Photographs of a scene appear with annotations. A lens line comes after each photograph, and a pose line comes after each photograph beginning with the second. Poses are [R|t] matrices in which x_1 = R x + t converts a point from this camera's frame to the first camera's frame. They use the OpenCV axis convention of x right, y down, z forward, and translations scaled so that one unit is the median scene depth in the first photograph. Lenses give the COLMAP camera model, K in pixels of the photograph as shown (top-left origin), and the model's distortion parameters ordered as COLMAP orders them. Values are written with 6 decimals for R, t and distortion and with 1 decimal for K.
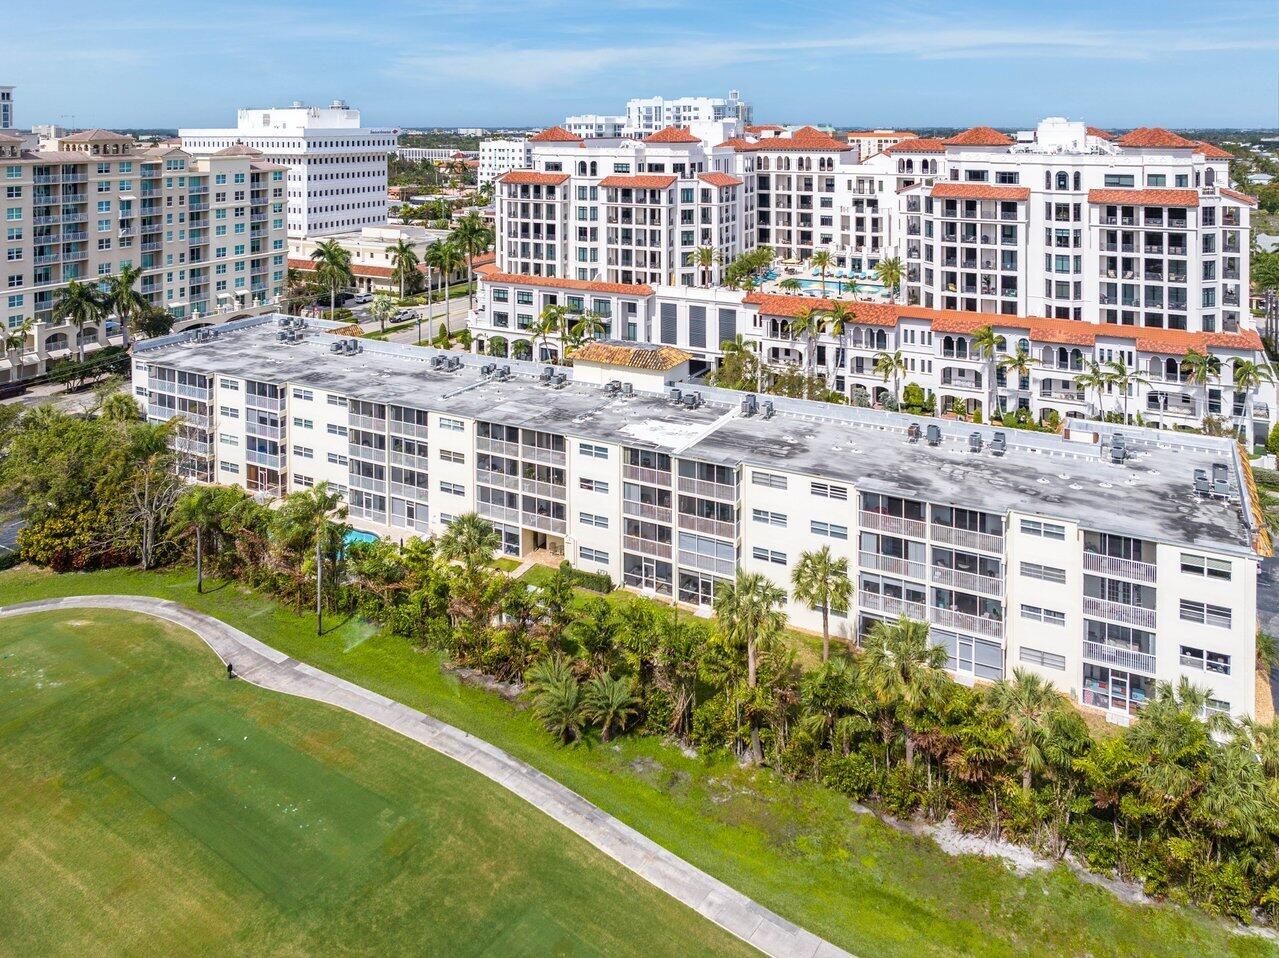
lens RADIAL K [[975.4, 0, 644.4], [0, 975.4, 123.9], [0, 0, 1]] dist [-0.030142, 0.011892]
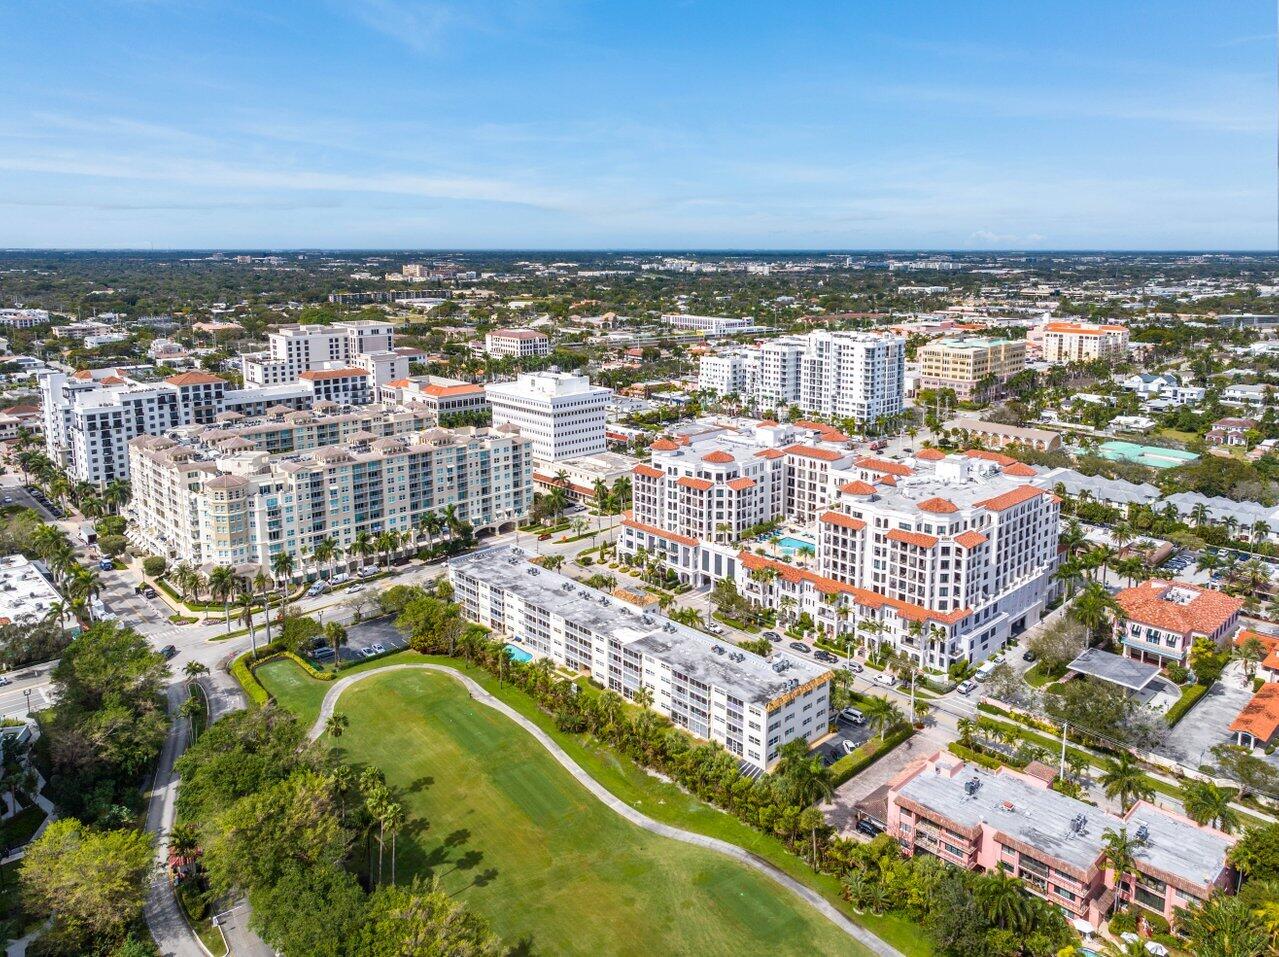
lens RADIAL K [[934.5, 0, 635.2], [0, 934.5, 378.8], [0, 0, 1]] dist [-0.045419, 0.055202]
pose [[0.948556, 0.044455, -0.313473, 0.445062], [0.000714, 0.989791, 0.142525, -0.401346], [0.316609, -0.135417, 0.938840, -0.695757]]
